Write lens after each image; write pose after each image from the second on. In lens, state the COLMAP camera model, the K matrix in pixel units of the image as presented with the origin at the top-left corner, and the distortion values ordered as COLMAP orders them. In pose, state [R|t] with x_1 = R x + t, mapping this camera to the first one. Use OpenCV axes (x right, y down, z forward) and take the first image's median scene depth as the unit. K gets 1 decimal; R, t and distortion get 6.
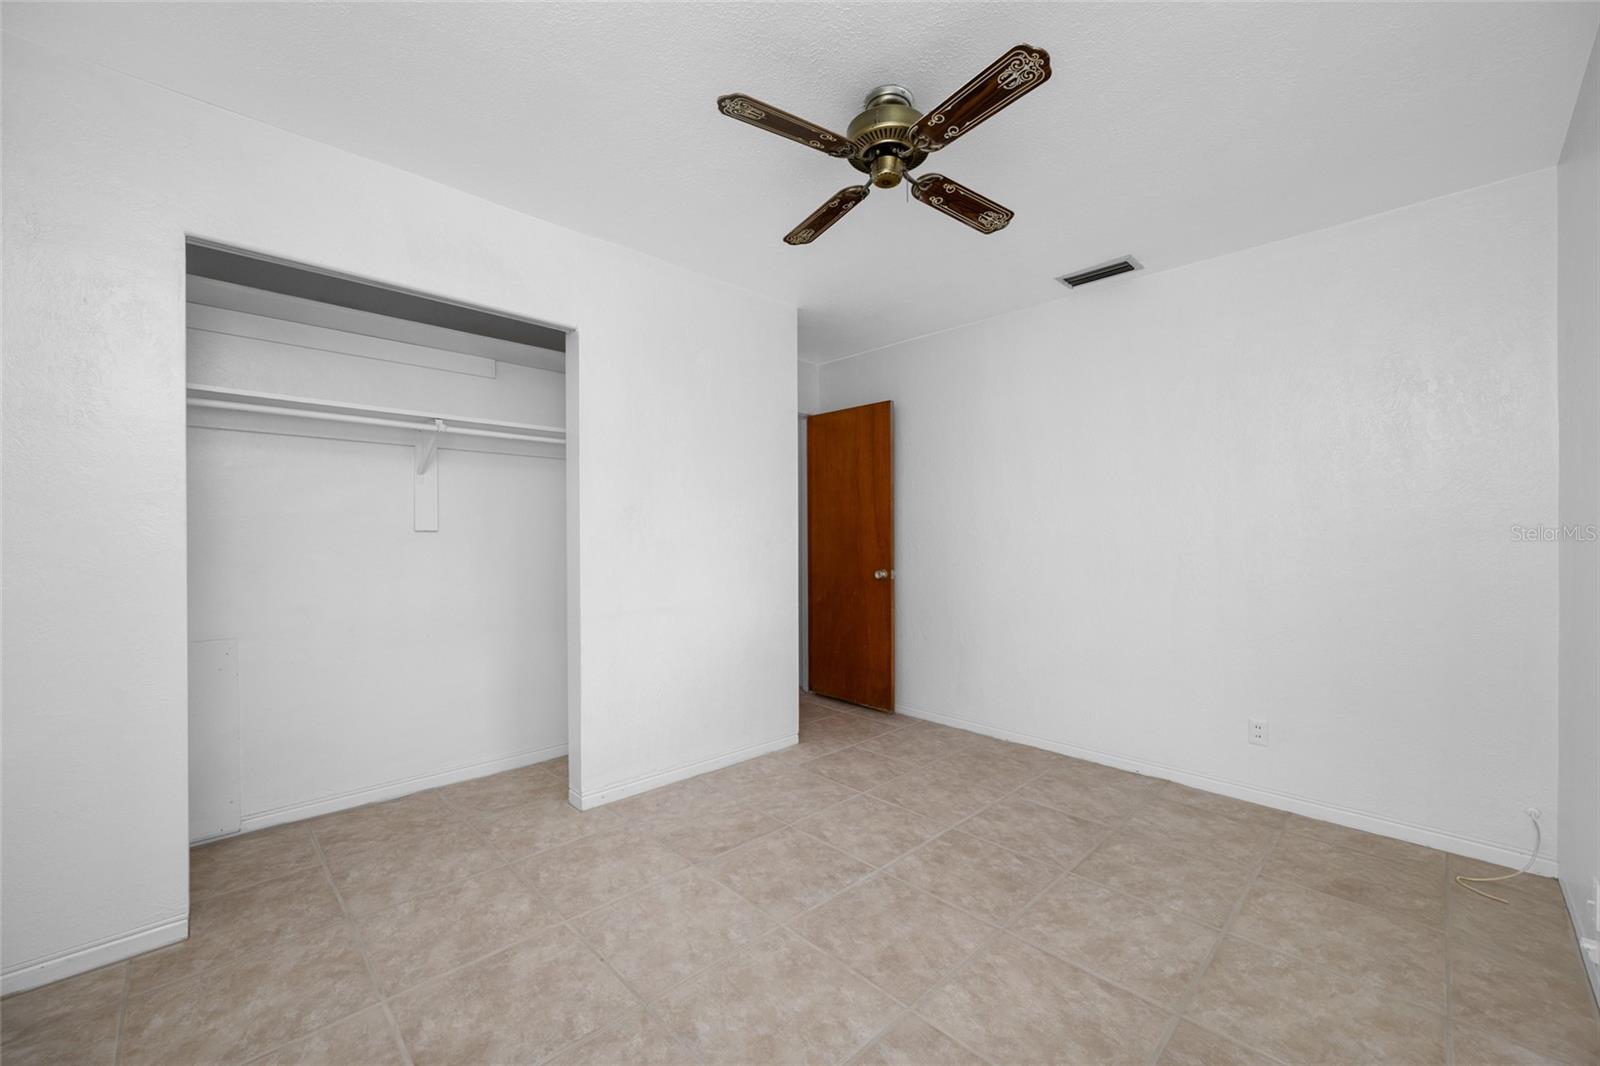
lens RADIAL K [[634.9, 0, 802.3], [0, 634.9, 529.9], [0, 0, 1]] dist [0.000722, -0.000267]
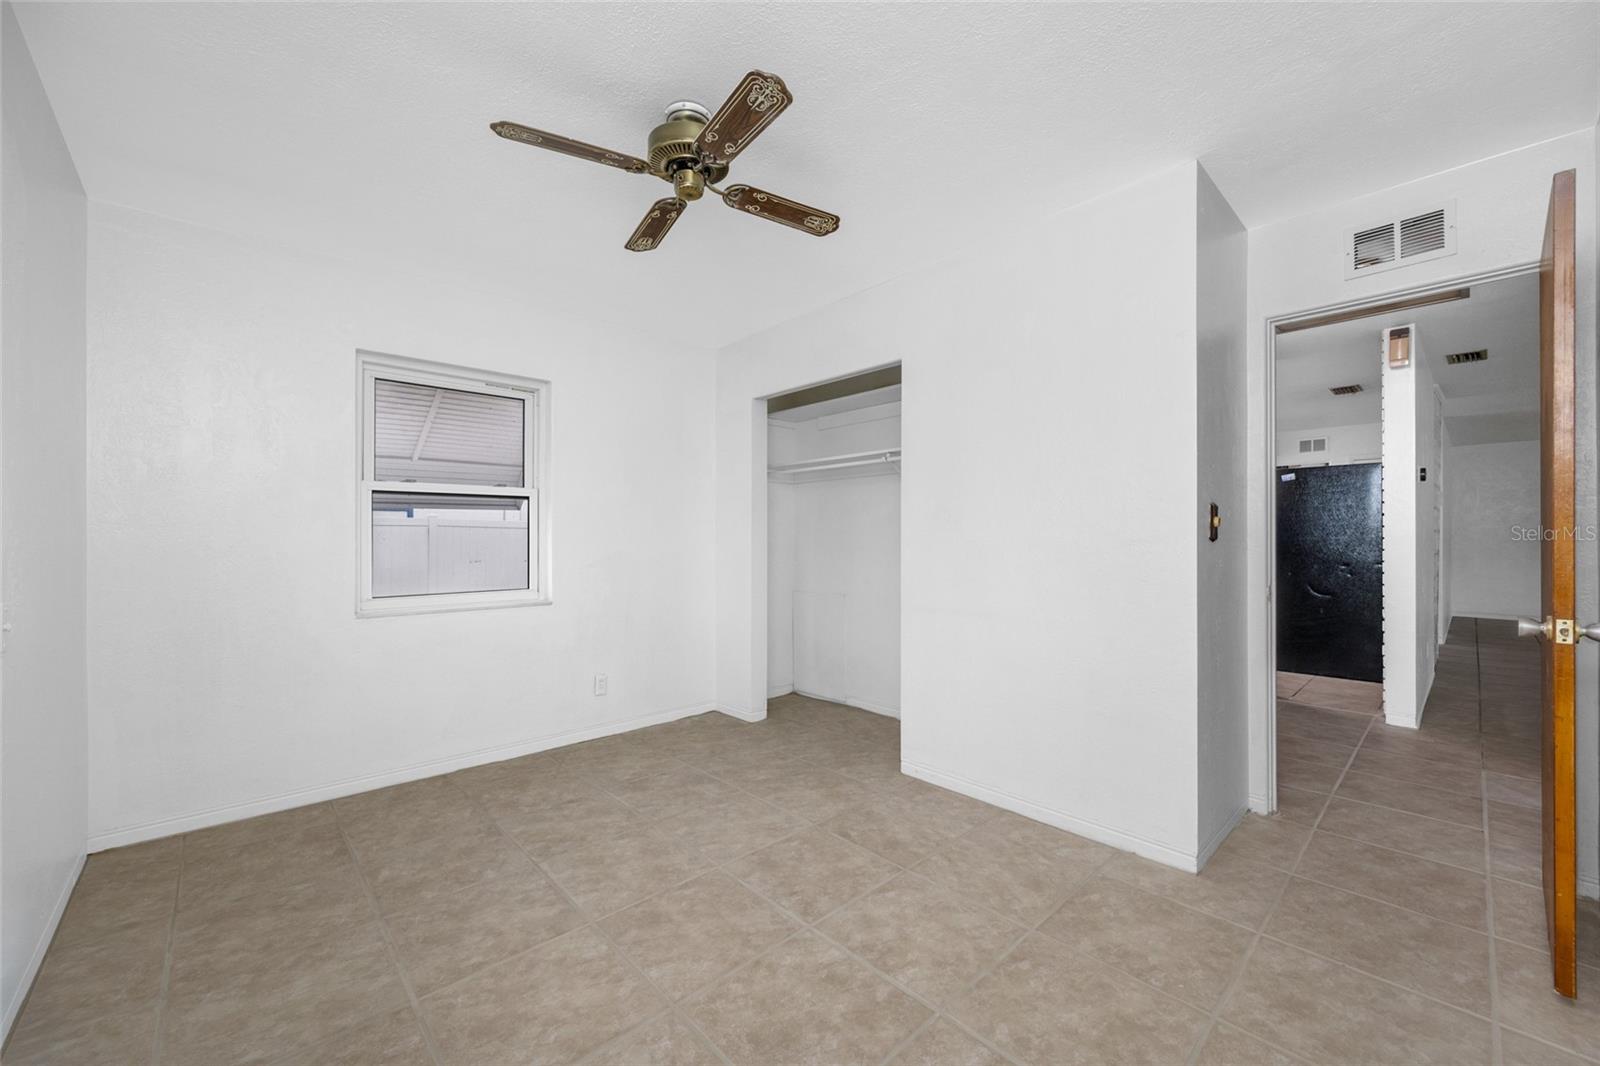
lens RADIAL K [[627.6, 0, 802.0], [0, 627.6, 532.5], [0, 0, 1]] dist [0.002463, 0.000011]
pose [[-0.029448, -0.010495, -0.999511, 1.011624], [0.015906, 0.999813, -0.010967, 0.014139], [0.999440, -0.016221, -0.029276, 1.064701]]
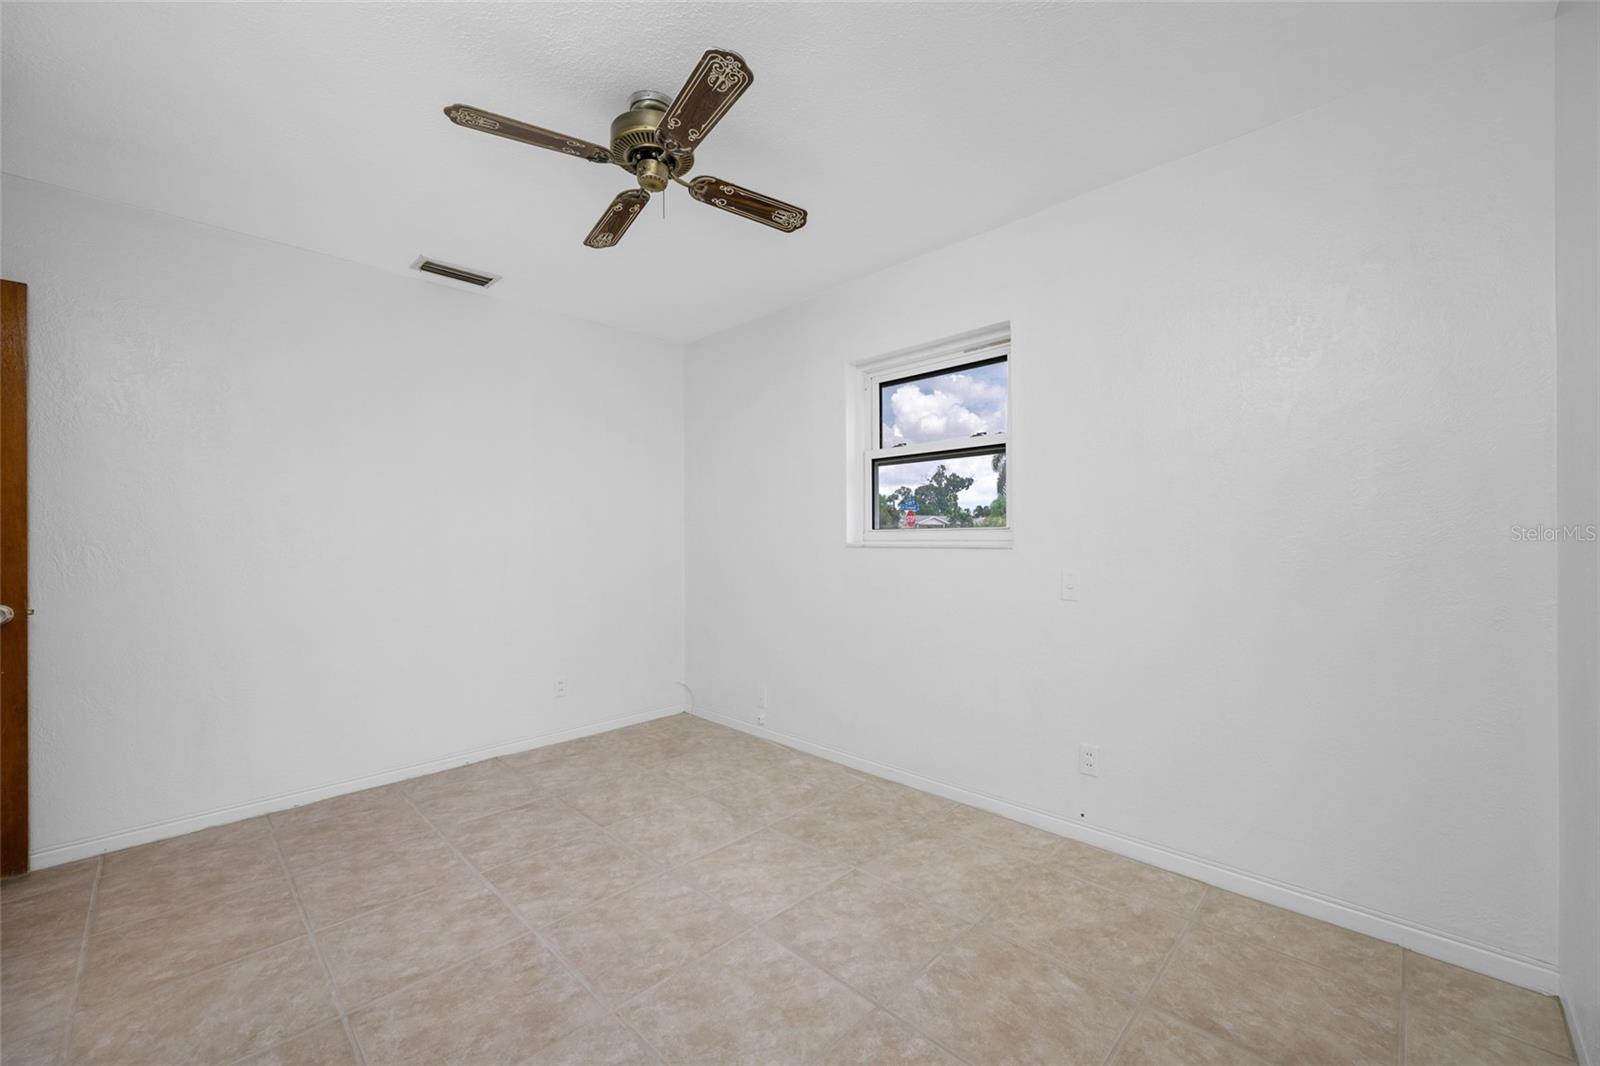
lens RADIAL K [[627.6, 0, 802.0], [0, 627.6, 532.5], [0, 0, 1]] dist [0.002463, 0.000011]
pose [[-0.017374, 0.003226, 0.999844, -0.756525], [-0.001447, 0.999994, -0.003252, 0.004686], [-0.999848, -0.001503, -0.017370, 0.682870]]
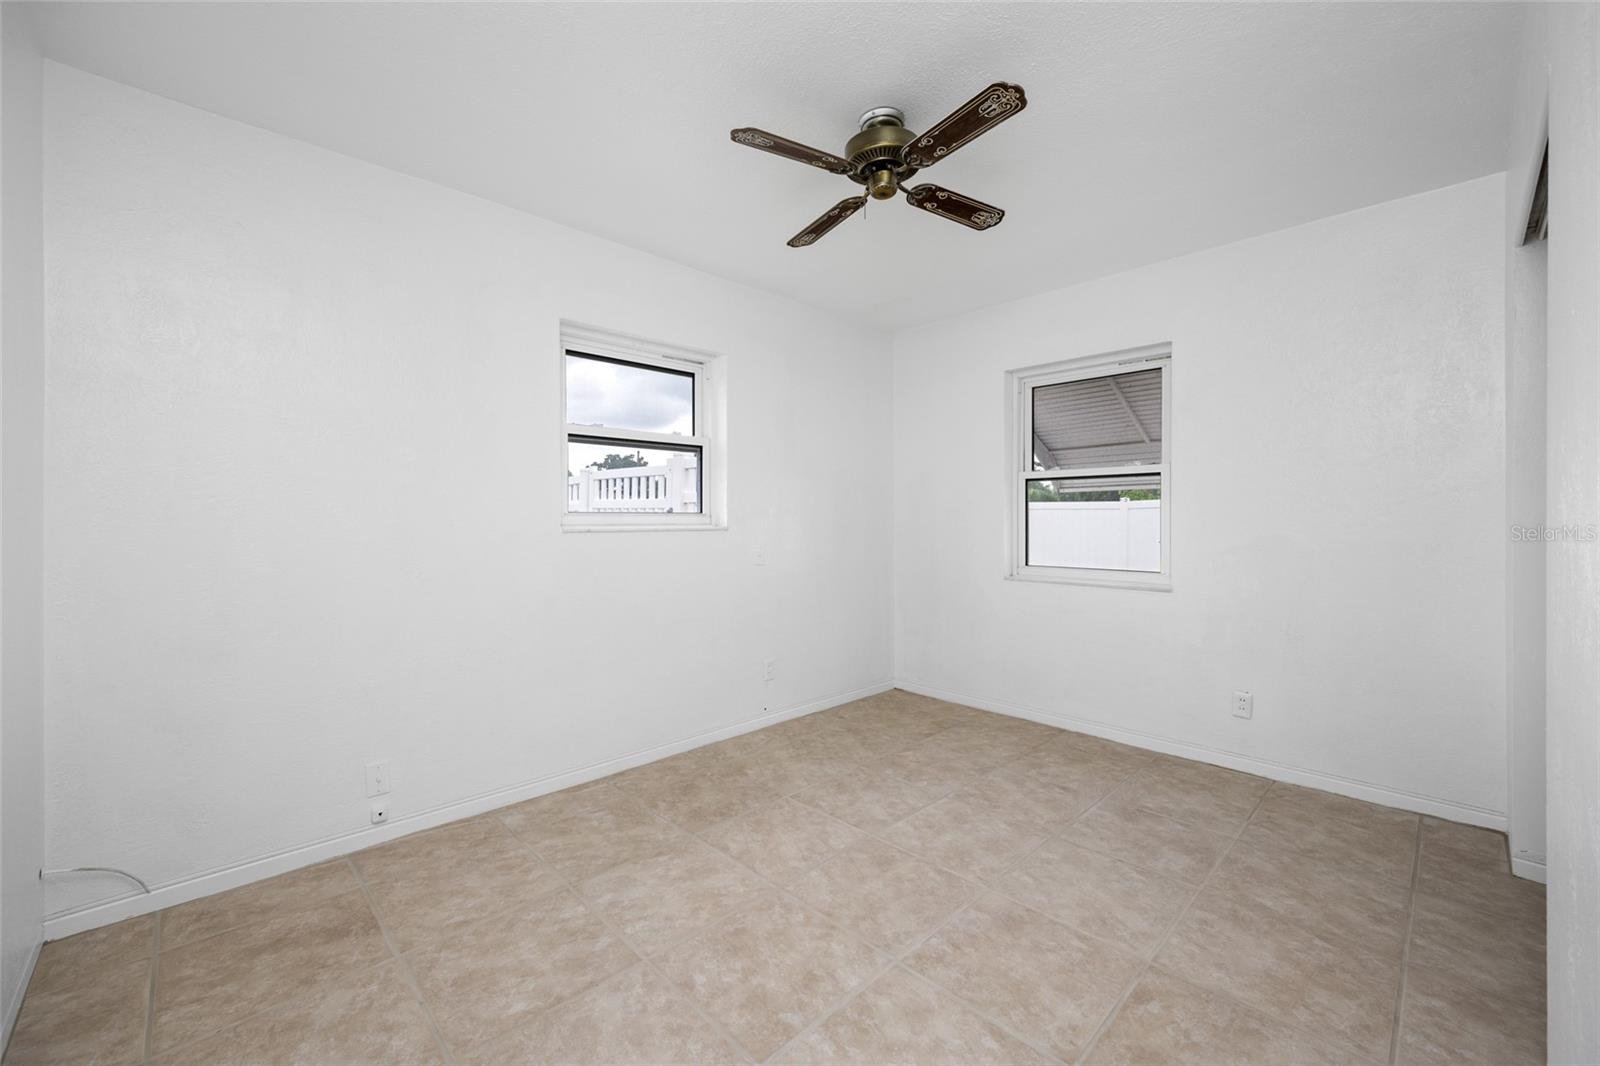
lens RADIAL K [[634.9, 0, 802.3], [0, 634.9, 529.9], [0, 0, 1]] dist [0.000722, -0.000267]
pose [[-0.999958, -0.000790, 0.009109, 0.233750], [-0.000757, 0.999993, 0.003648, 0.027453], [-0.009112, 0.003641, -0.999952, 1.813785]]
